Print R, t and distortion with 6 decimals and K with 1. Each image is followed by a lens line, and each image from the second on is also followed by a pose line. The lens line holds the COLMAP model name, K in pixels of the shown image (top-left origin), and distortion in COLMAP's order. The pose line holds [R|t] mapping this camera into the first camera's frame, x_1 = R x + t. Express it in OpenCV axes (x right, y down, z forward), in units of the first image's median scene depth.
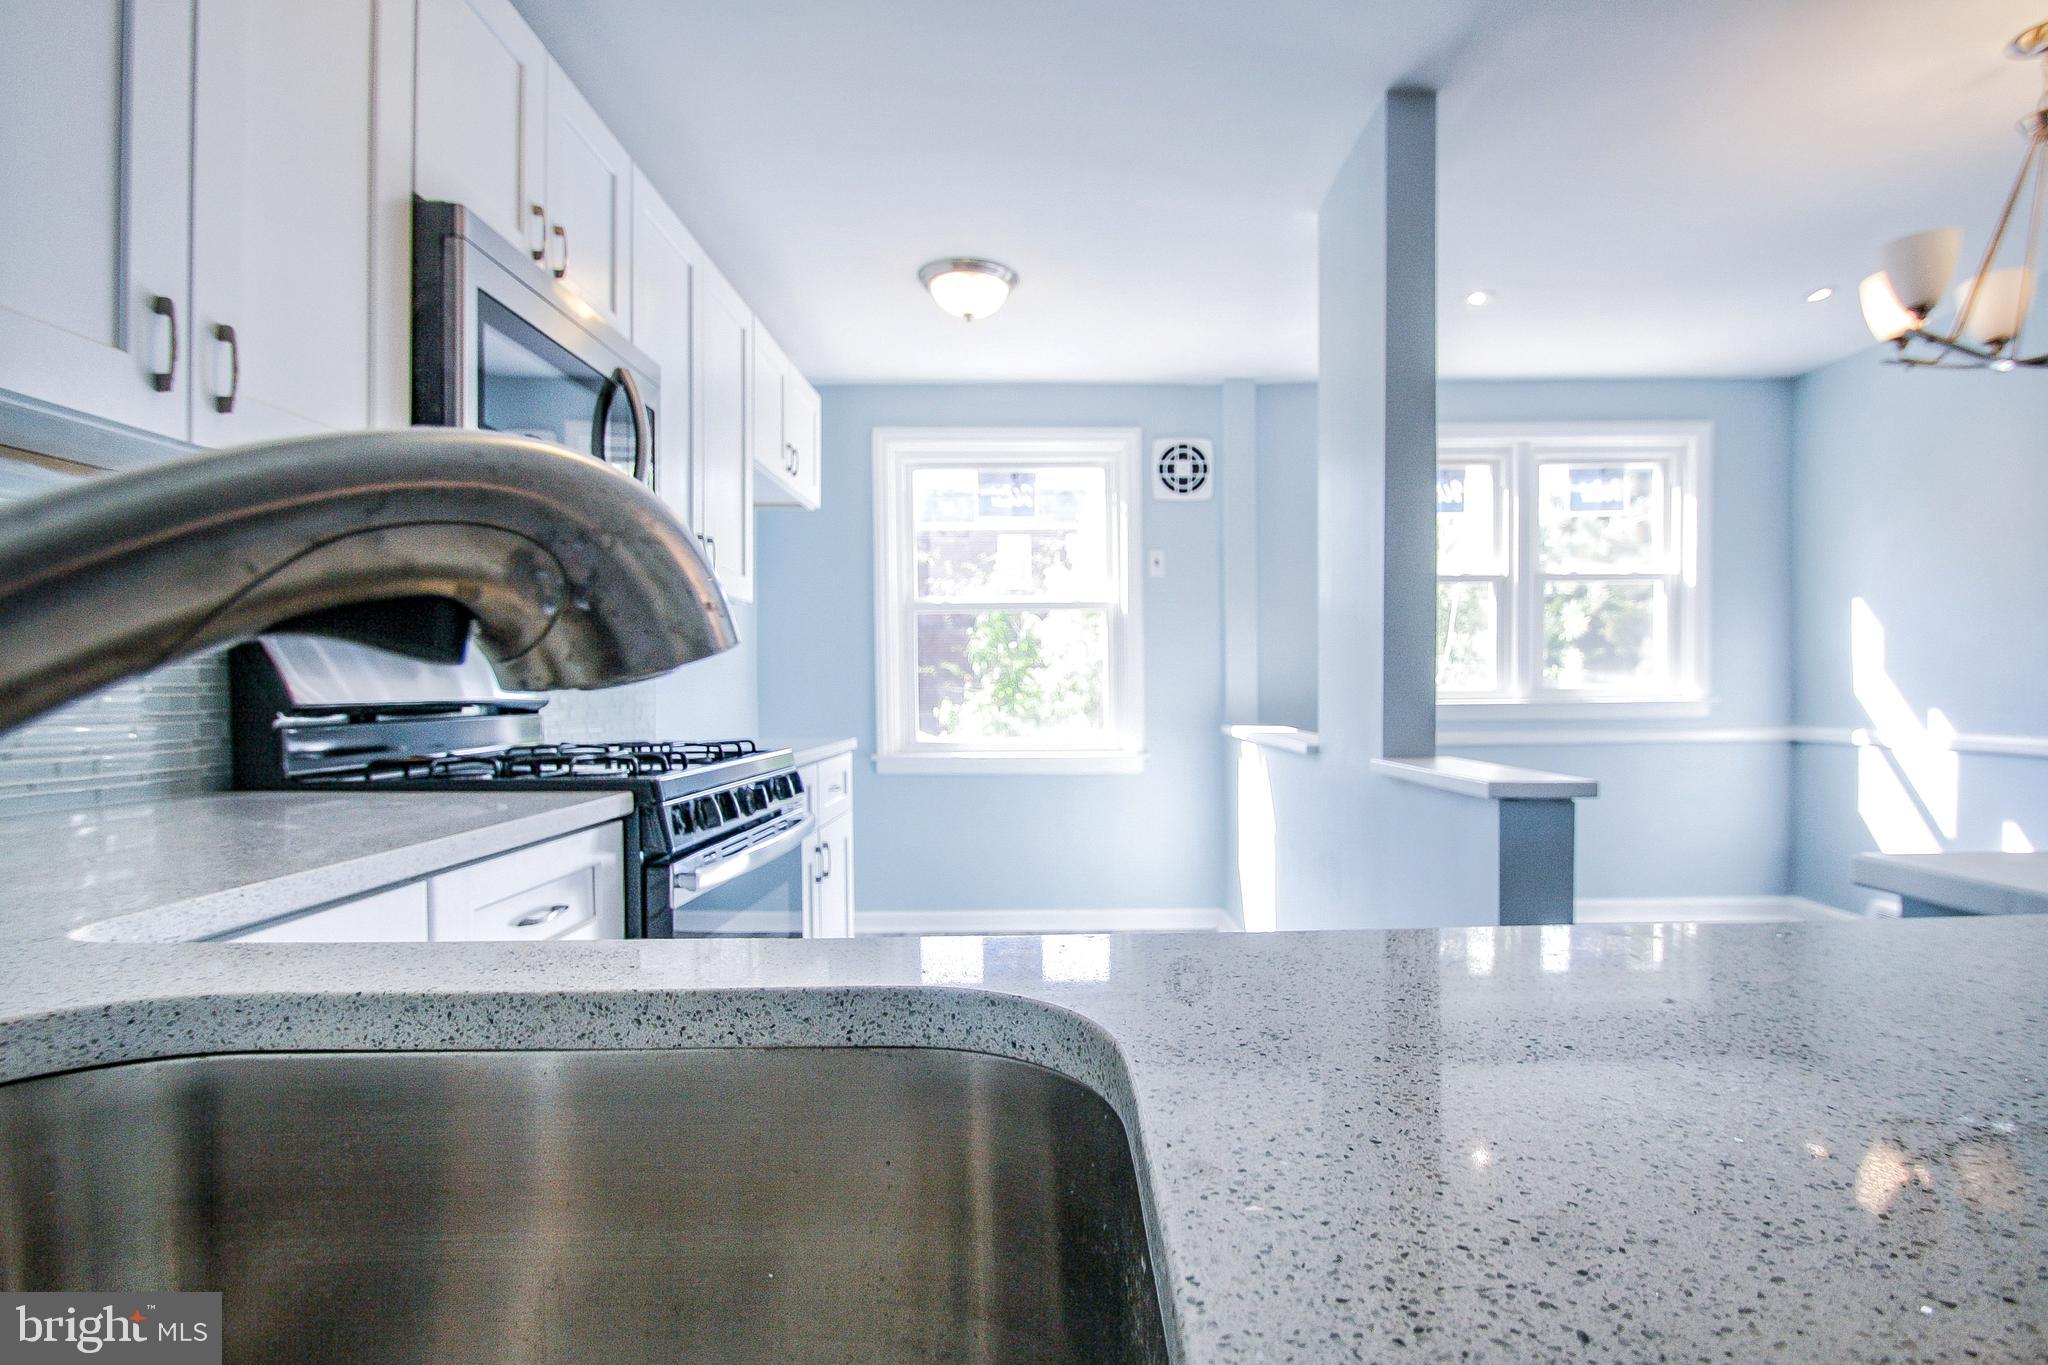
lens RADIAL K [[963.1, 0, 1030.8], [0, 963.1, 702.9], [0, 0, 1]] dist [0.002578, -0.009171]
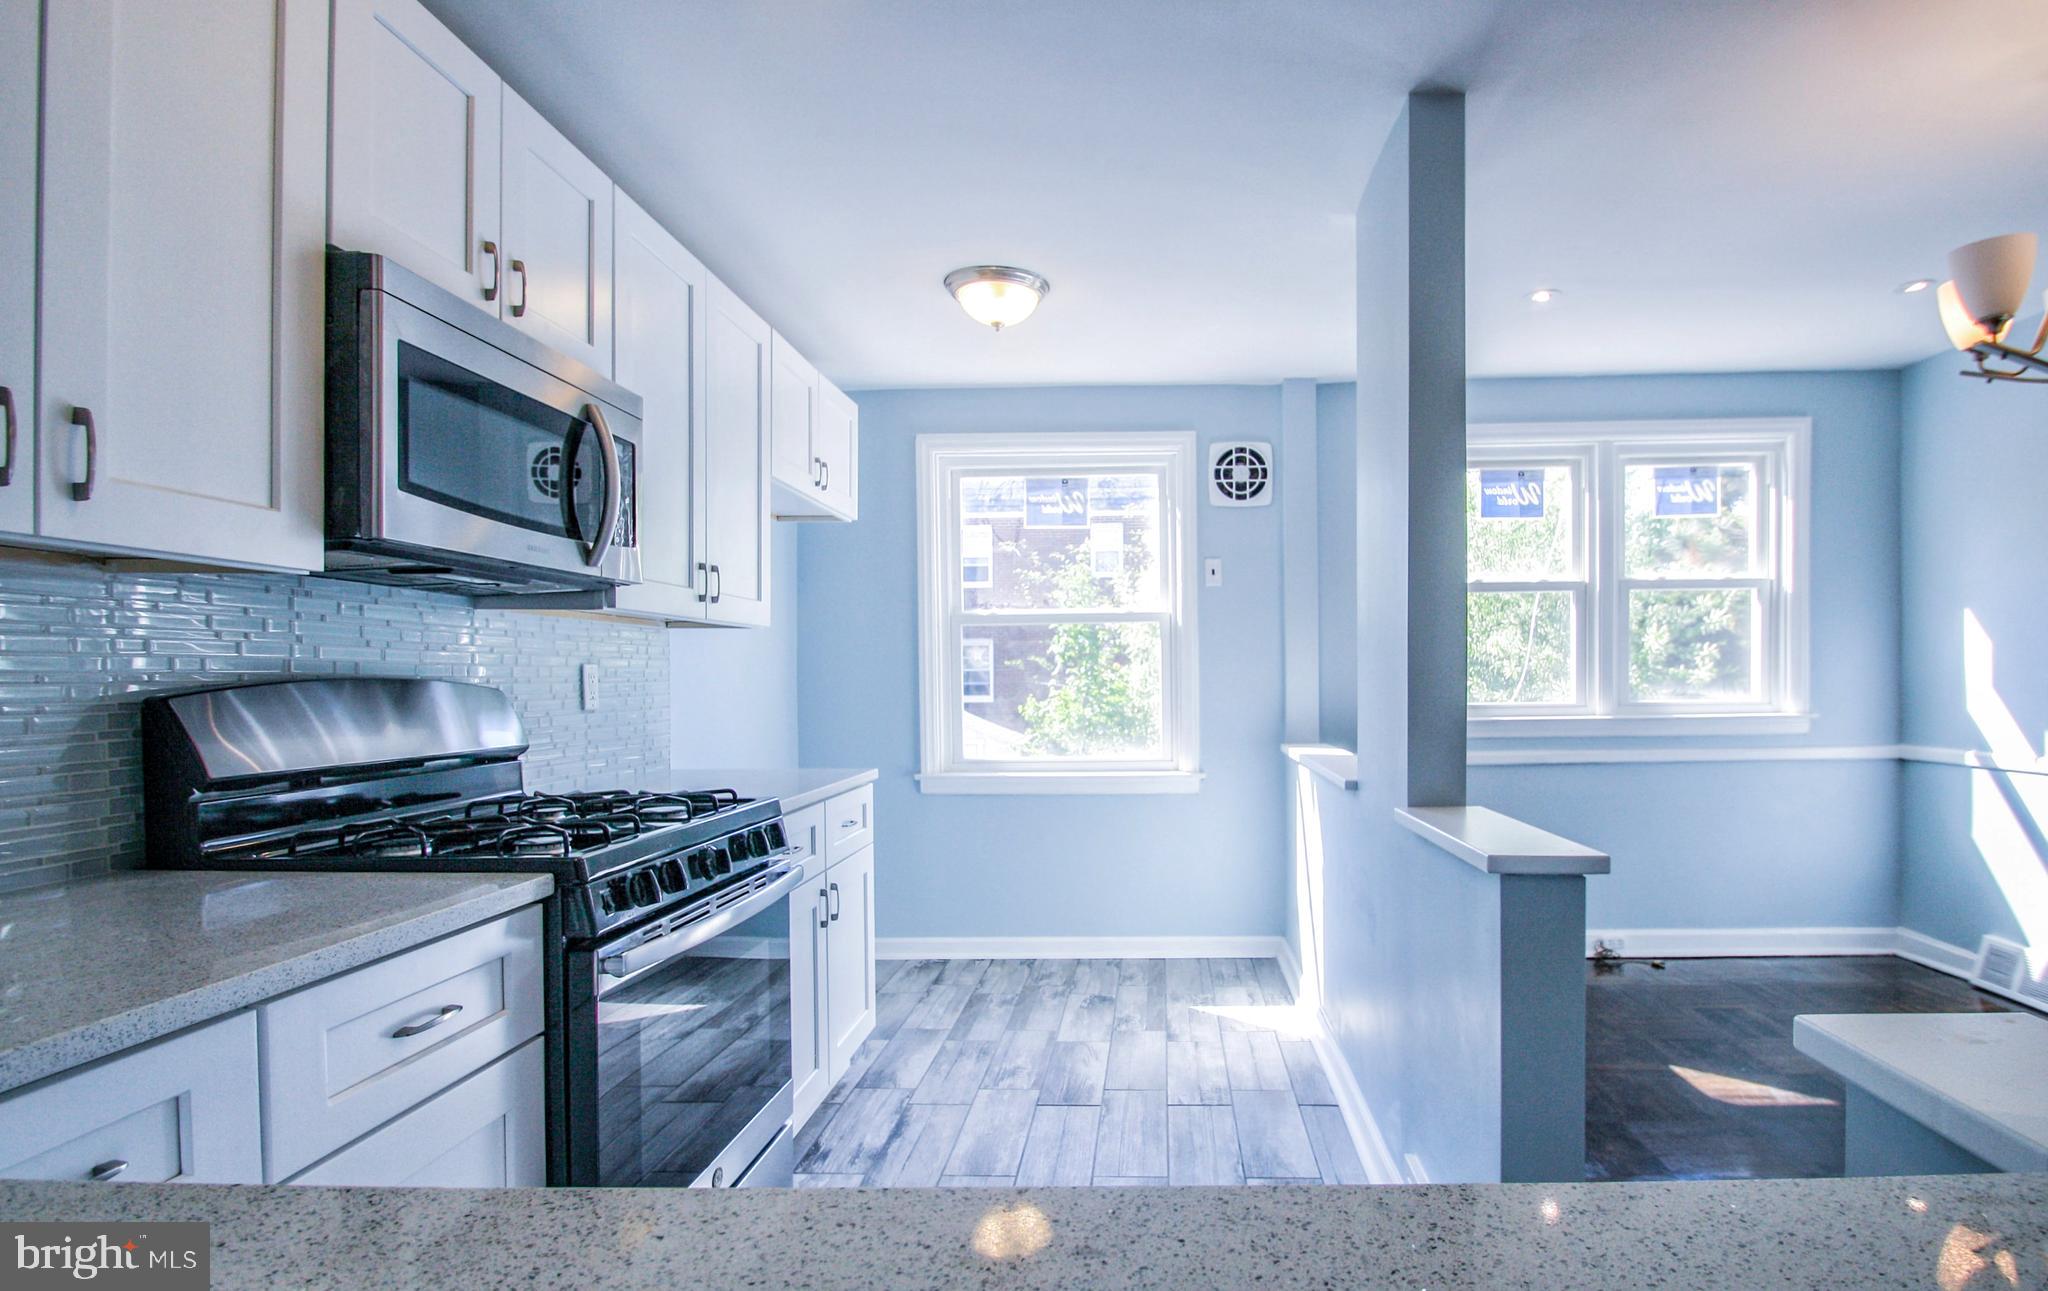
lens RADIAL K [[994.2, 0, 1100.8], [0, 994.2, 685.8], [0, 0, 1]] dist [-0.001263, -0.005417]
pose [[0.999450, -0.001294, -0.033148, 0.070134], [0.001135, 0.999988, -0.004816, -0.038601], [0.033154, 0.004776, 0.999439, 0.019587]]
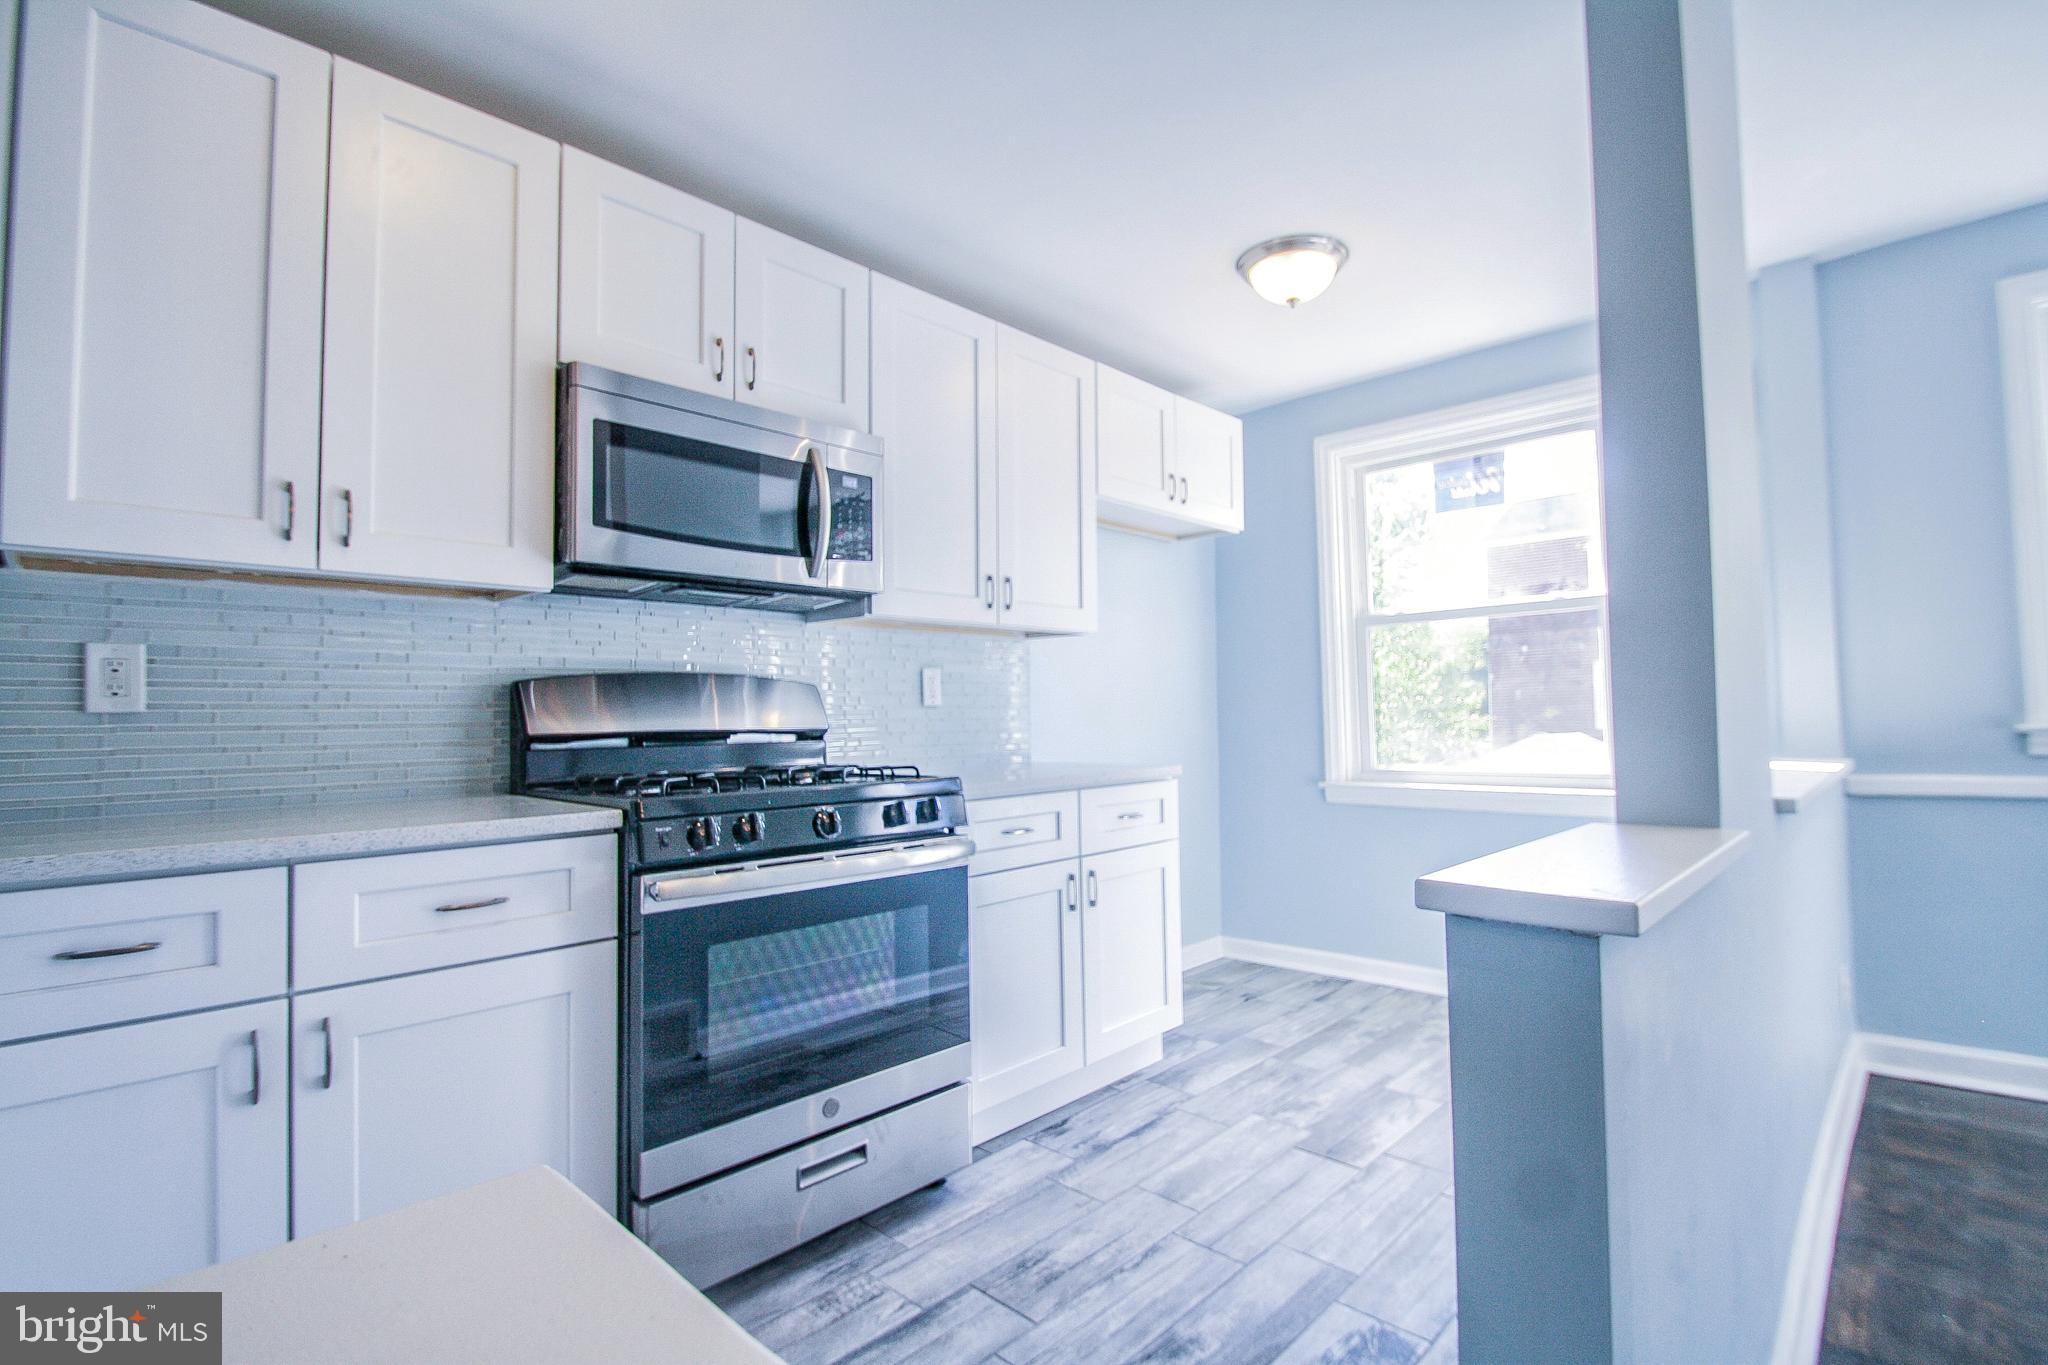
lens RADIAL K [[921.5, 0, 1096.8], [0, 921.5, 677.6], [0, 0, 1]] dist [0.000547, -0.007261]
pose [[0.754473, -0.035703, -0.655359, 0.350673], [0.004154, 0.998759, -0.049629, -0.005201], [0.656318, 0.034721, 0.753685, 0.236216]]
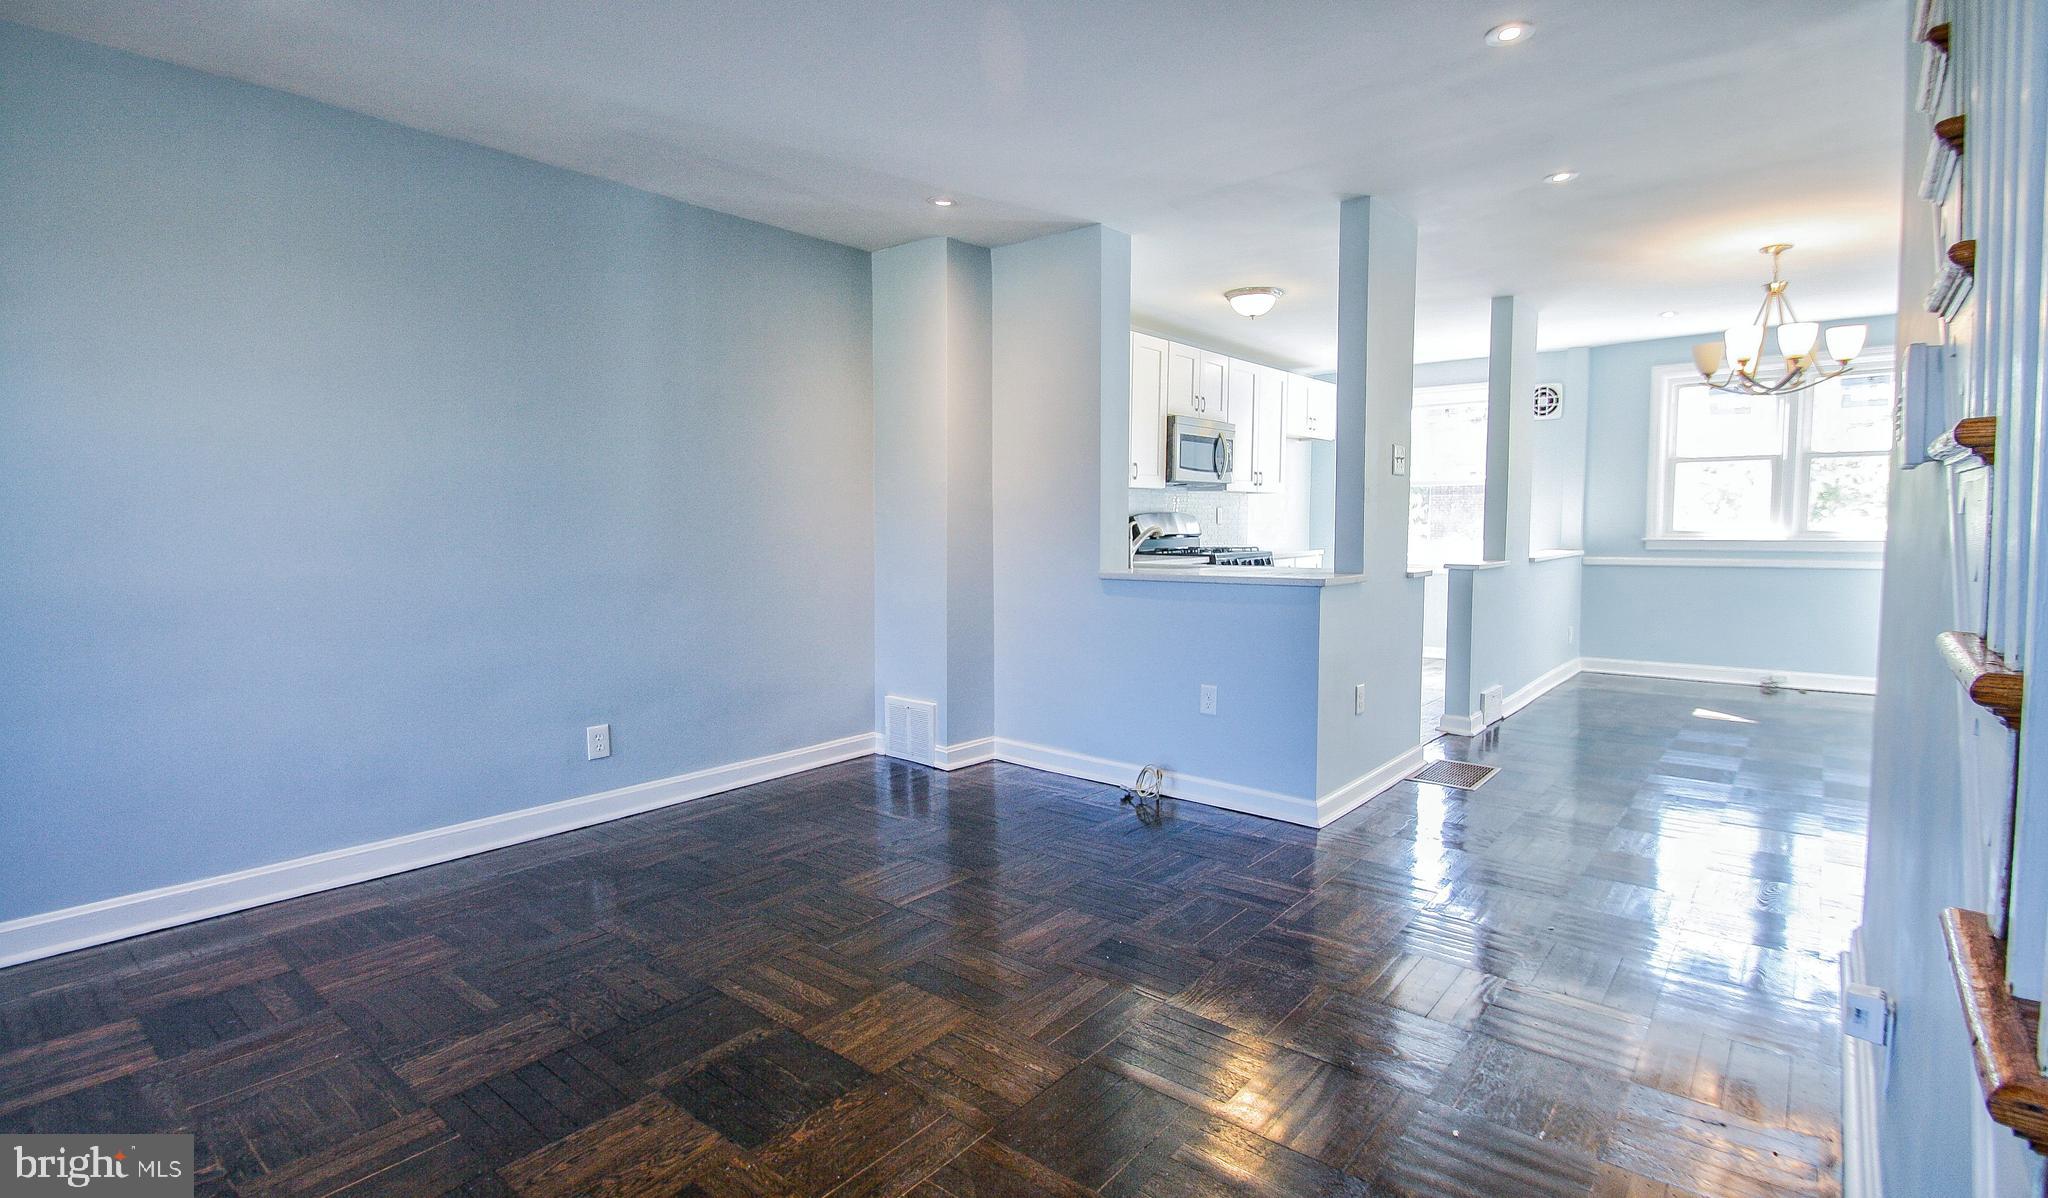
lens RADIAL K [[936.7, 0, 1088.1], [0, 936.7, 594.1], [0, 0, 1]] dist [-0.003545, -0.000011]
pose [[0.794467, 0.053556, -0.604941, 0.731044], [-0.010553, 0.997171, 0.074421, -0.018859], [0.607216, -0.052741, 0.792785, -1.140995]]
